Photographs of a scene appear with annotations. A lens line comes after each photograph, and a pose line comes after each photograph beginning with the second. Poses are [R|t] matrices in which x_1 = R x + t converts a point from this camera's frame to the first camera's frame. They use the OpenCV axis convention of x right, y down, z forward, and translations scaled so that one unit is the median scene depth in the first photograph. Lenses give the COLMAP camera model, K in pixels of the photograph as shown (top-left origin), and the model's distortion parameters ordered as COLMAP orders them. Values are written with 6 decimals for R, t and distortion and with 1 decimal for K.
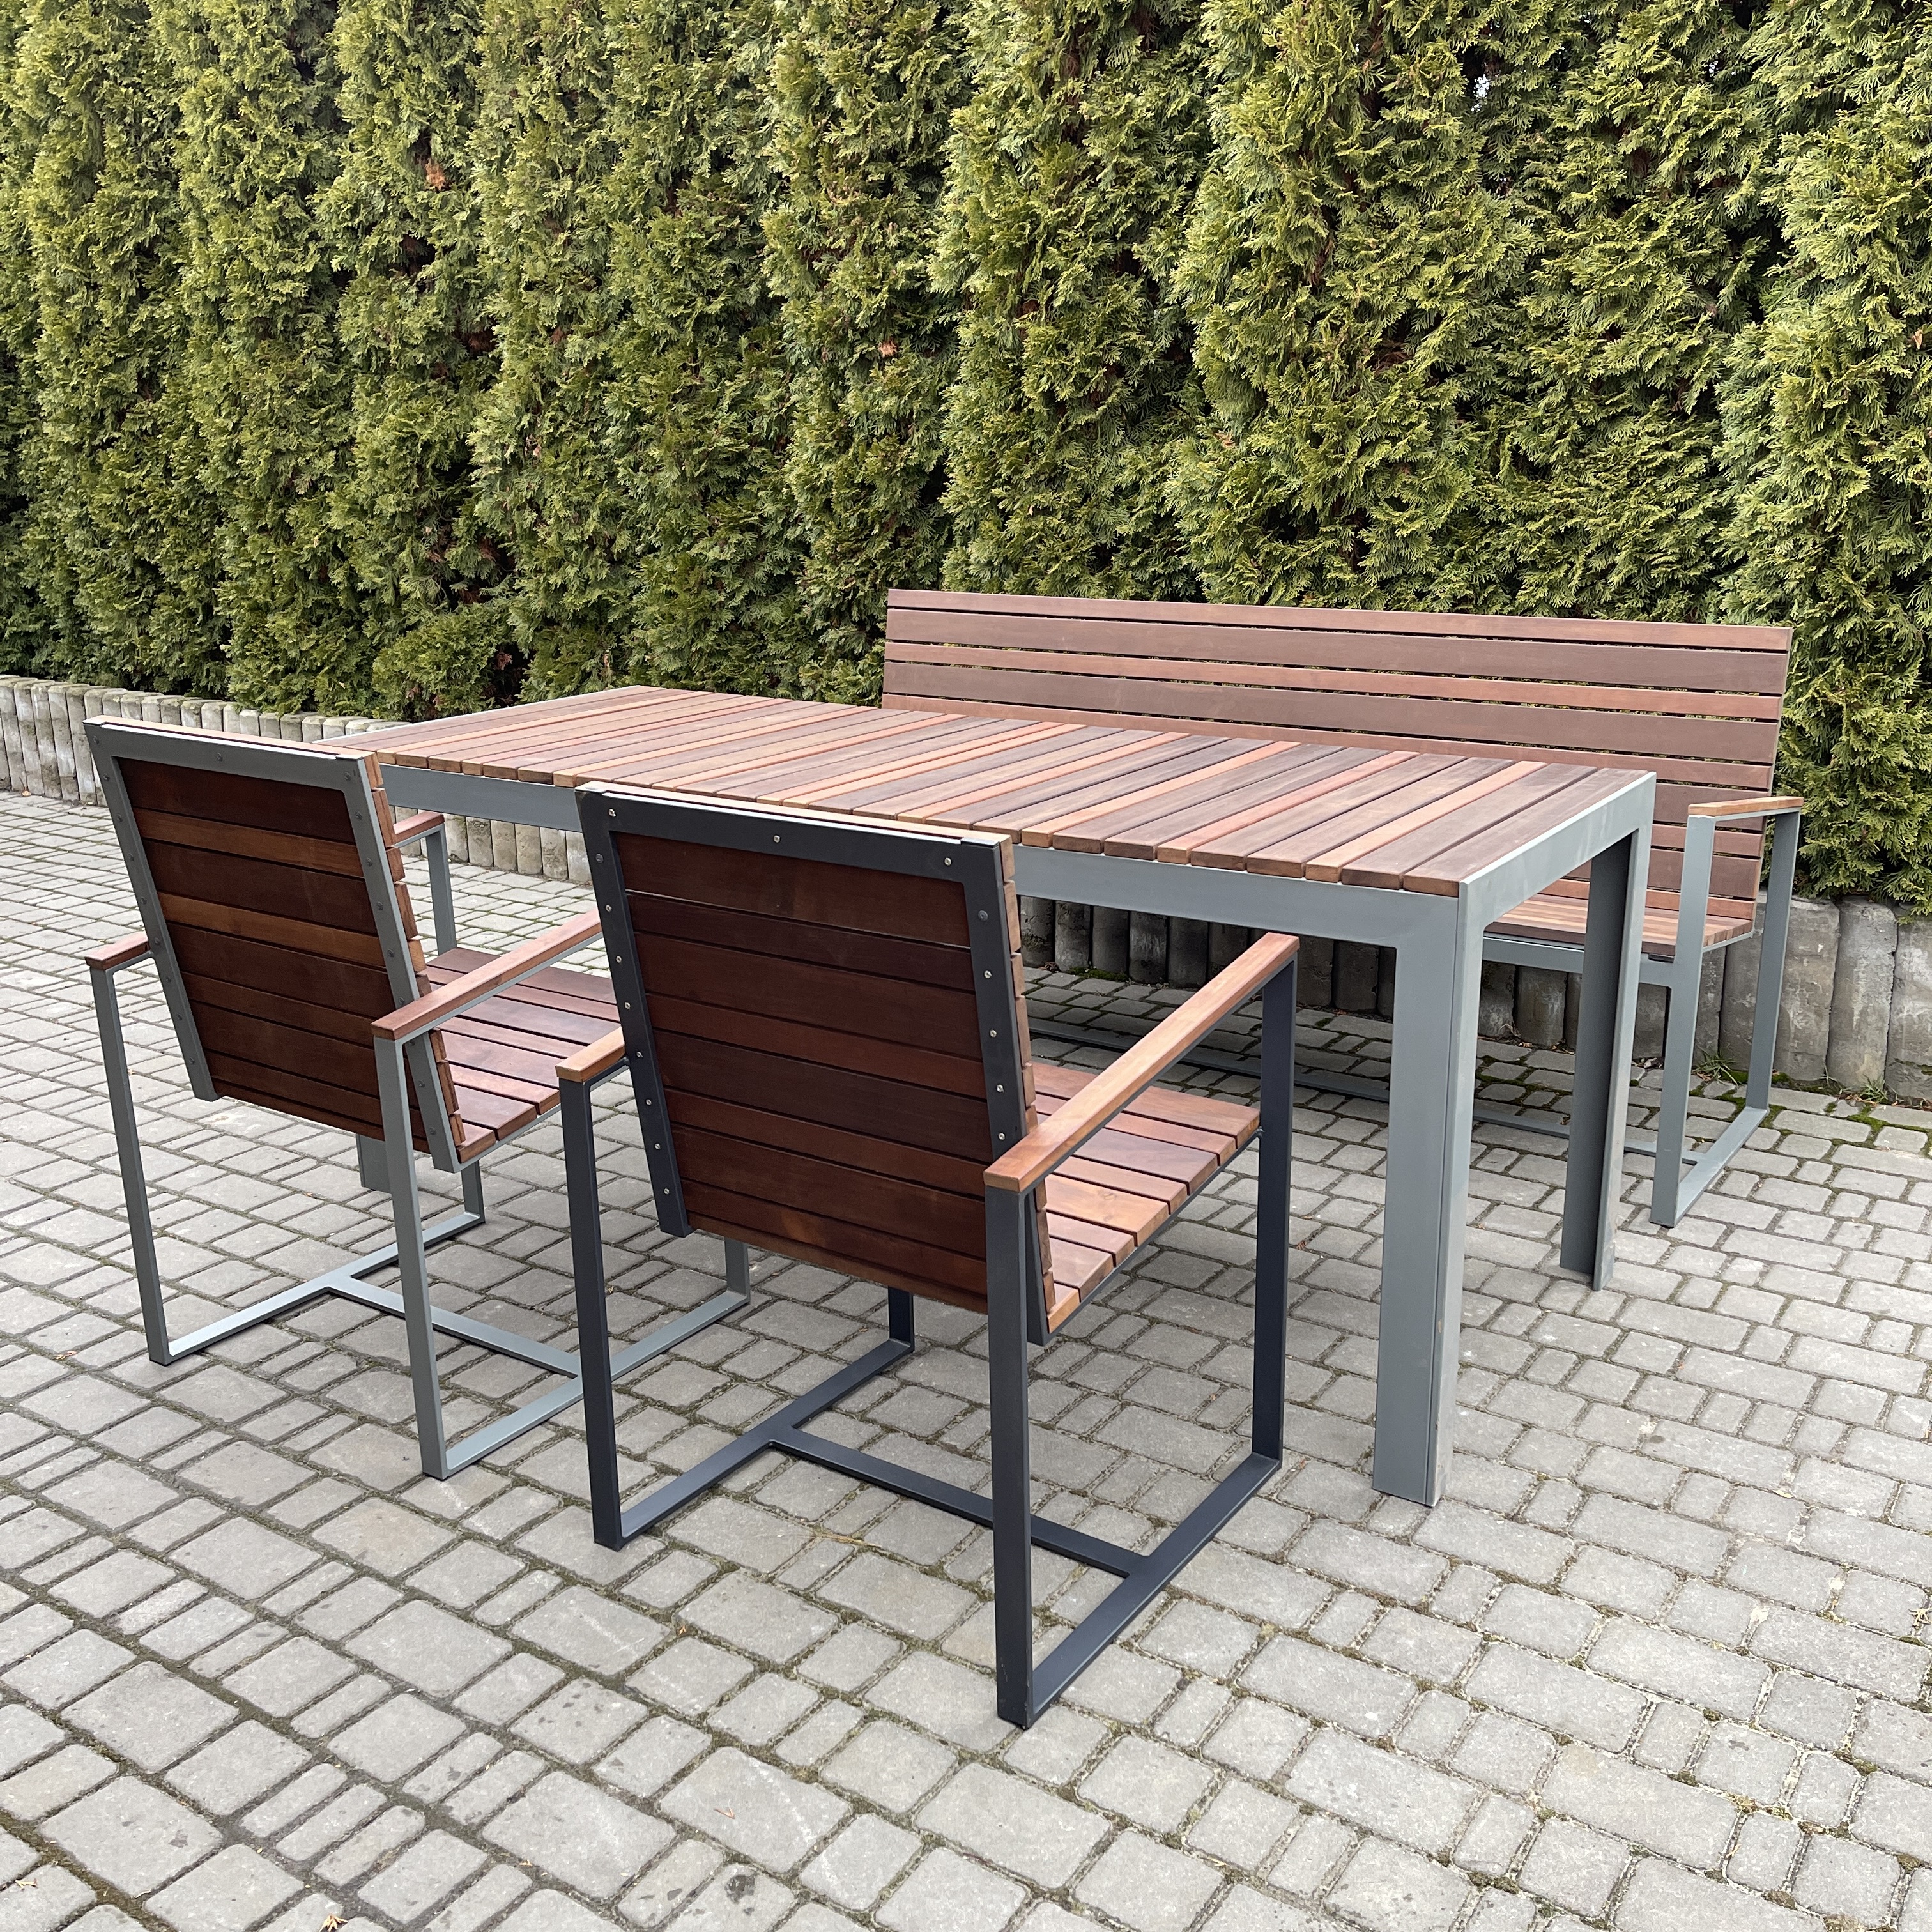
lens RADIAL K [[1937.7, 0, 953.8], [0, 1937.7, 964.7], [0, 0, 1]] dist [0.035507, 0.000000]
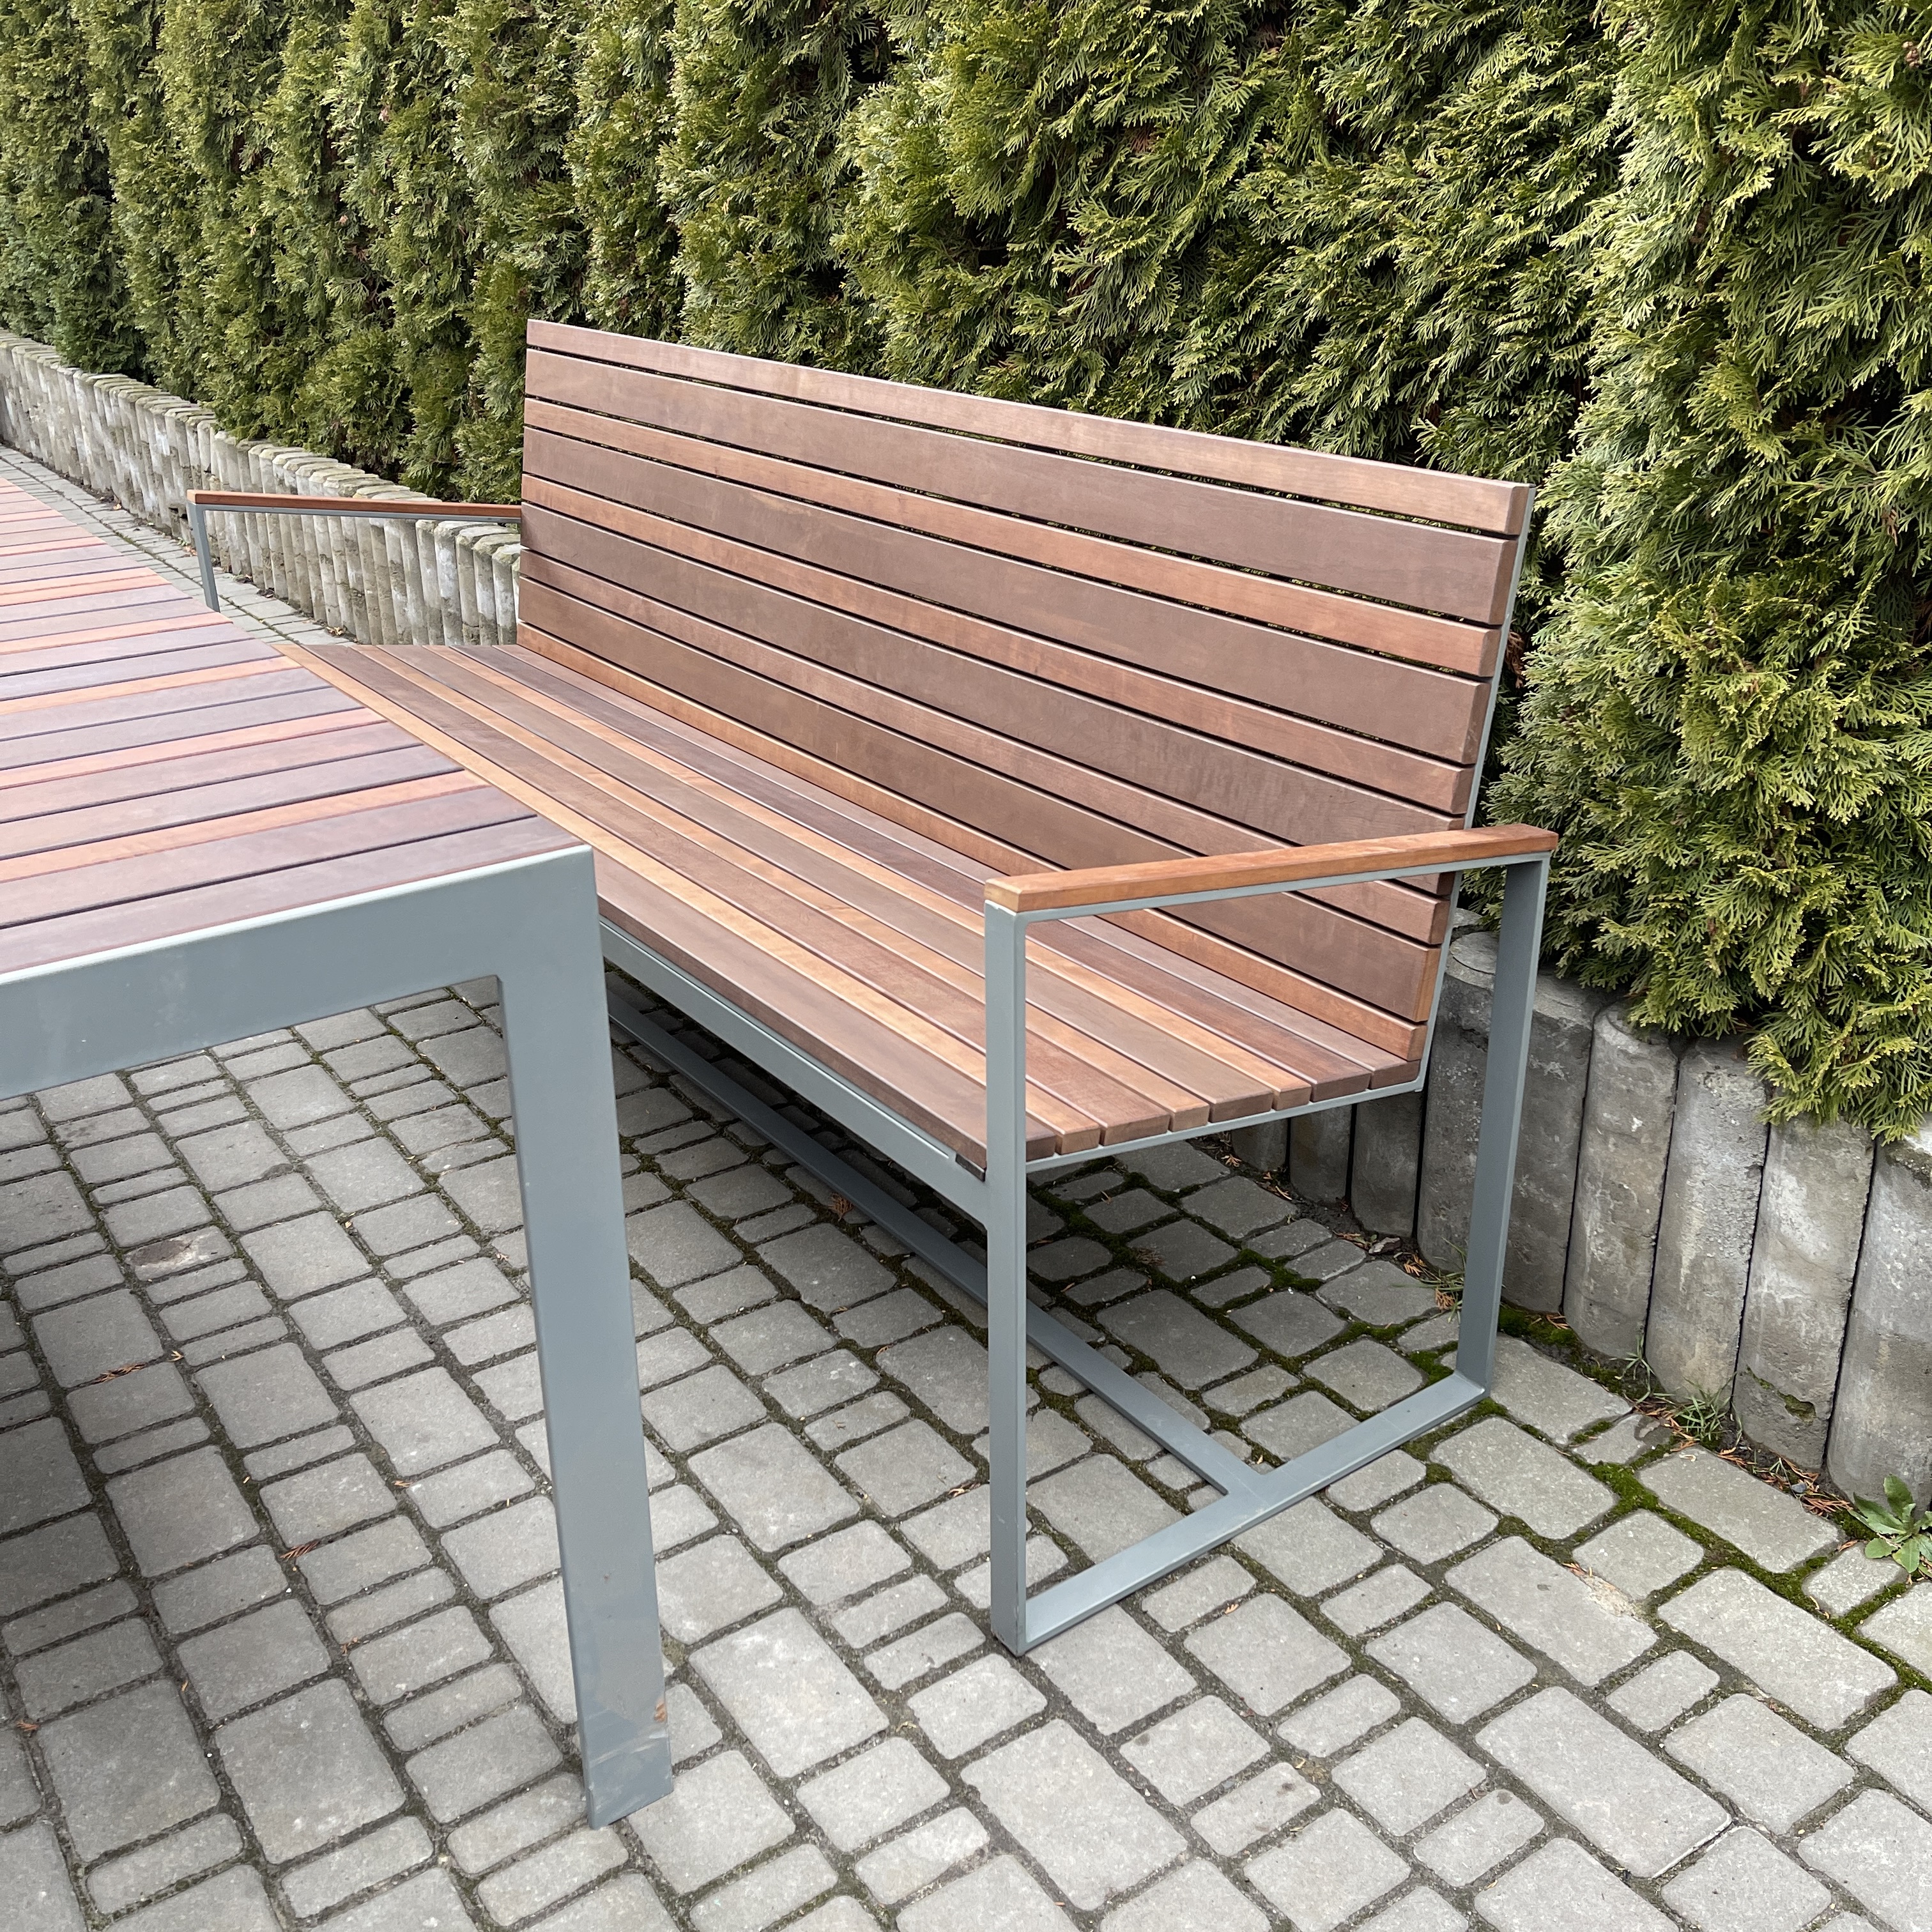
lens RADIAL K [[1937.7, 0, 966.6], [0, 1937.7, 959.5], [0, 0, 1]] dist [0.035507, 0.000000]
pose [[0.929810, 0.147430, -0.337220, 0.365211], [-0.098933, 0.982659, 0.156823, -0.093397], [0.354493, -0.112453, 0.928272, 0.383649]]
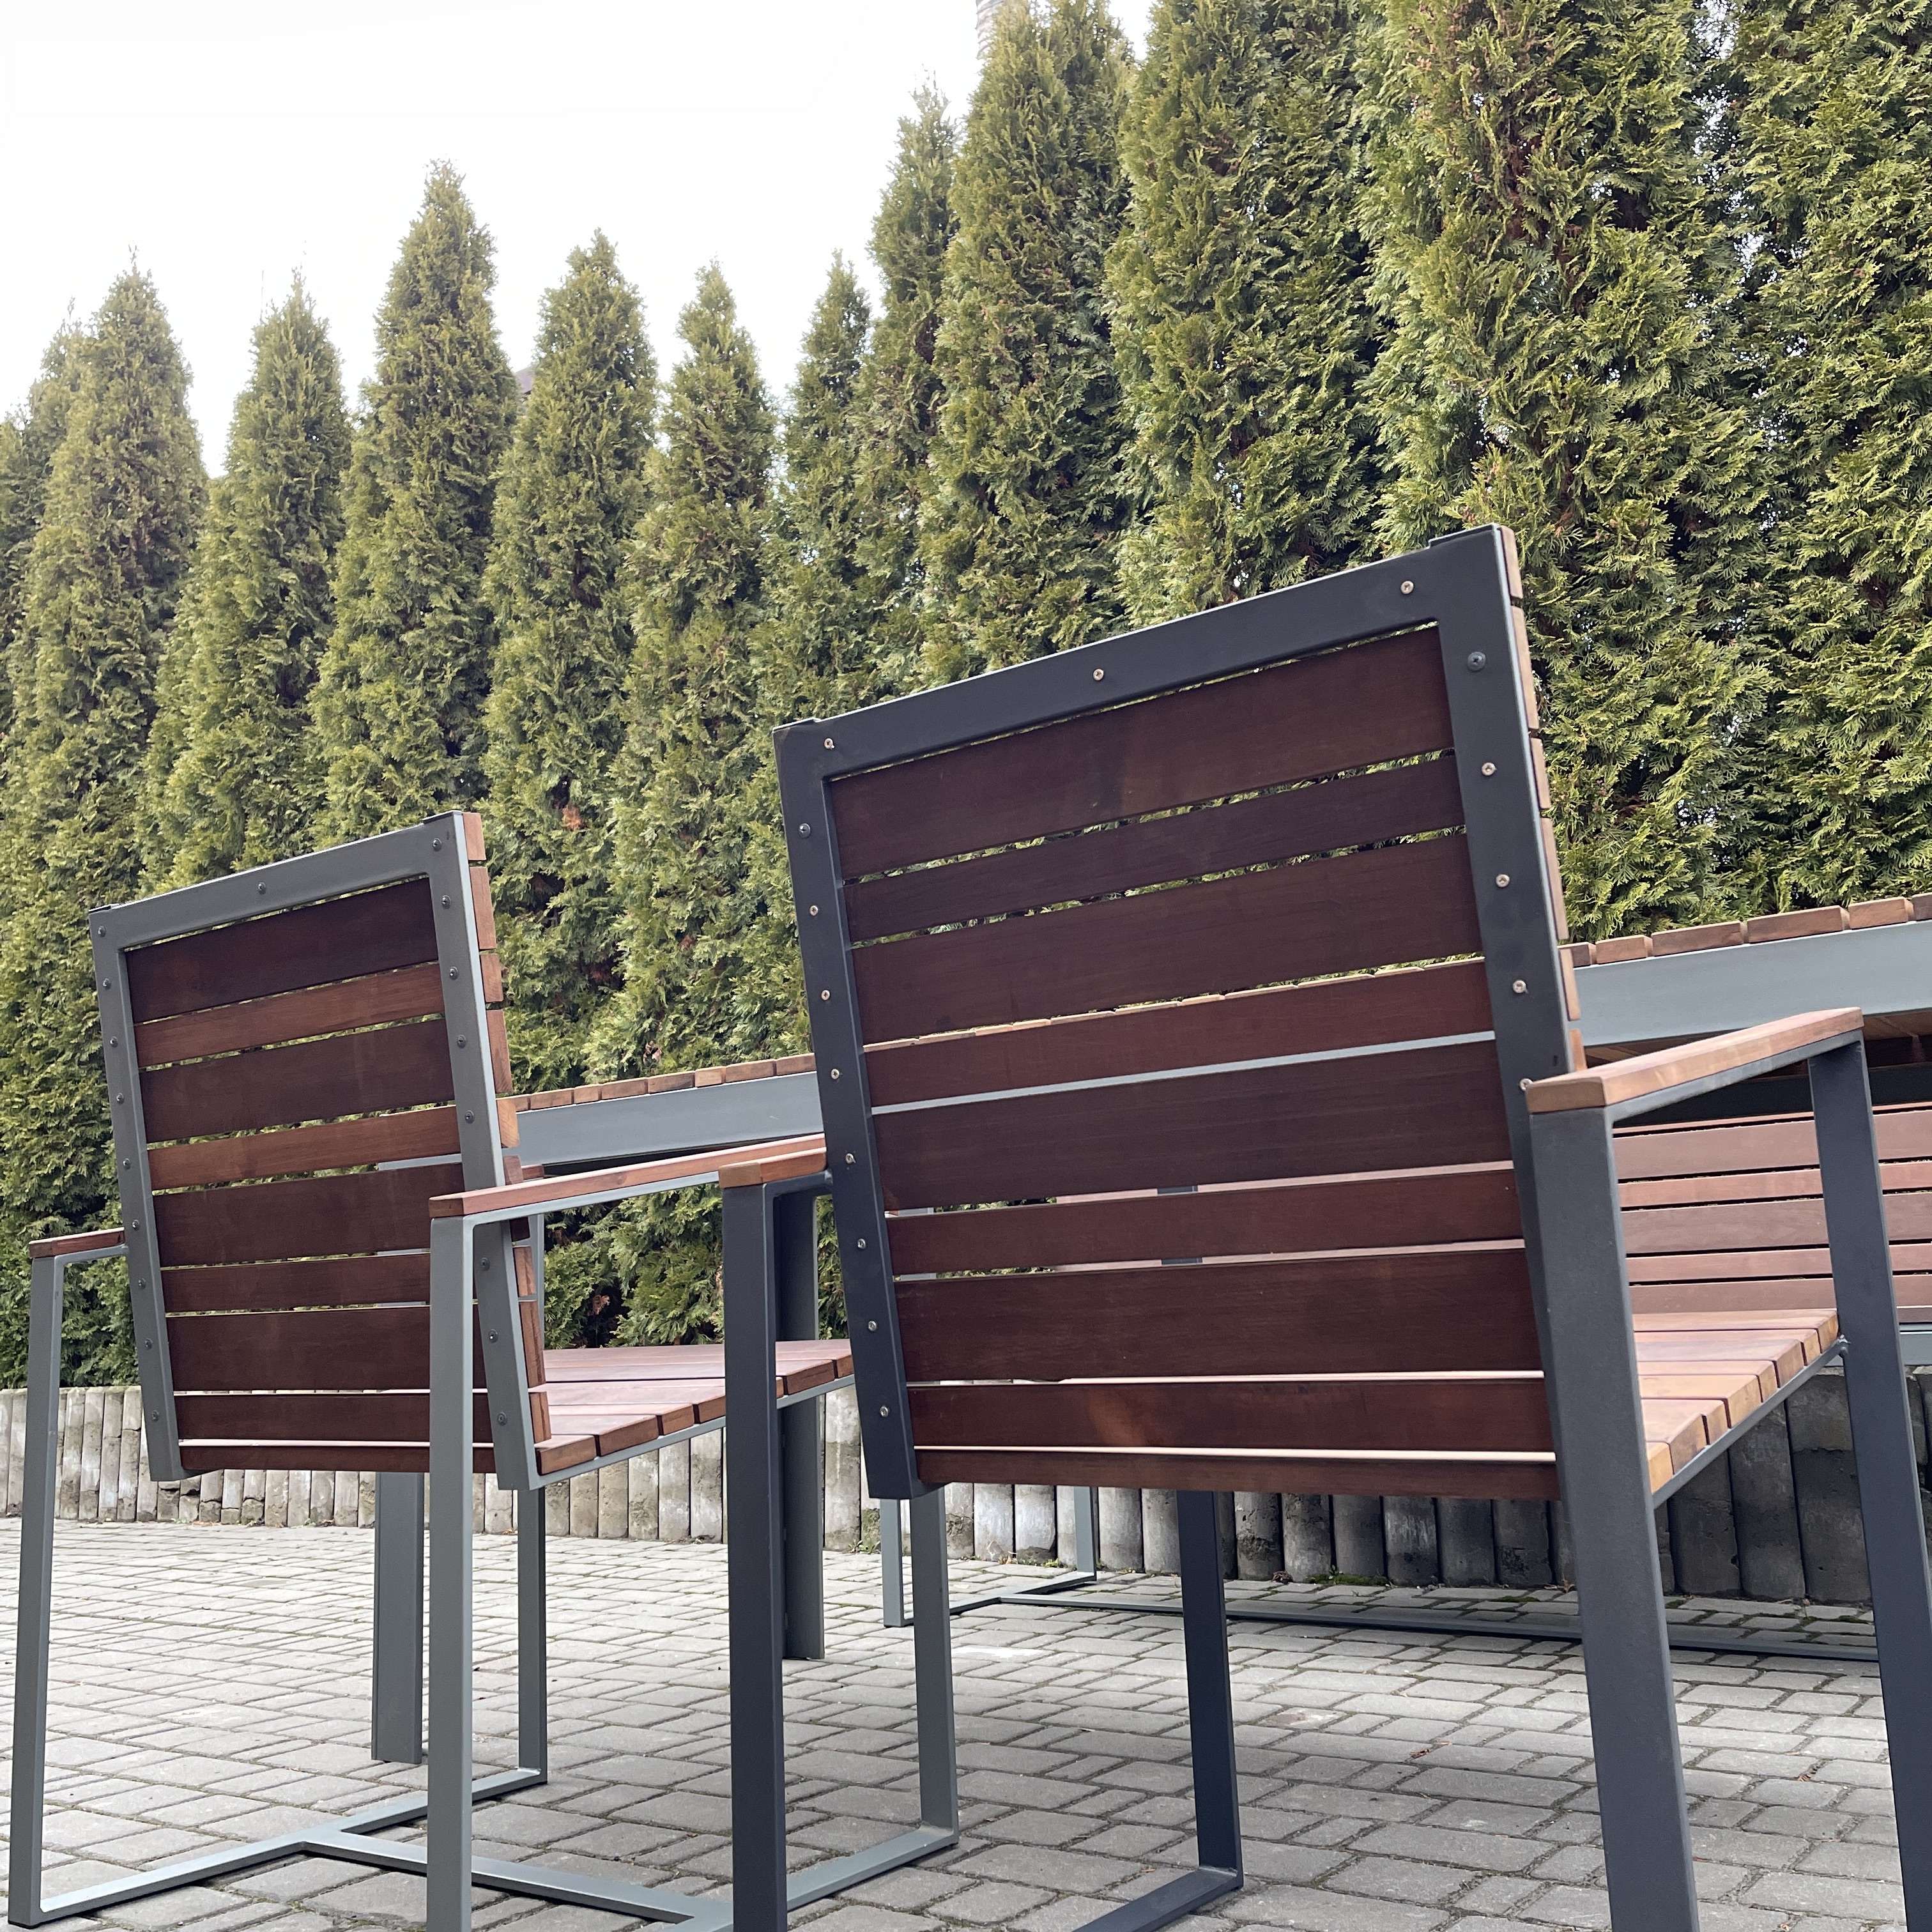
lens RADIAL K [[1937.7, 0, 968.1], [0, 1937.7, 974.6], [0, 0, 1]] dist [0.035507, 0.000000]
pose [[0.999334, -0.025800, -0.025803, -0.049628], [0.011872, 0.898567, -0.438676, 0.125904], [0.034504, 0.438077, 0.898275, 0.192098]]
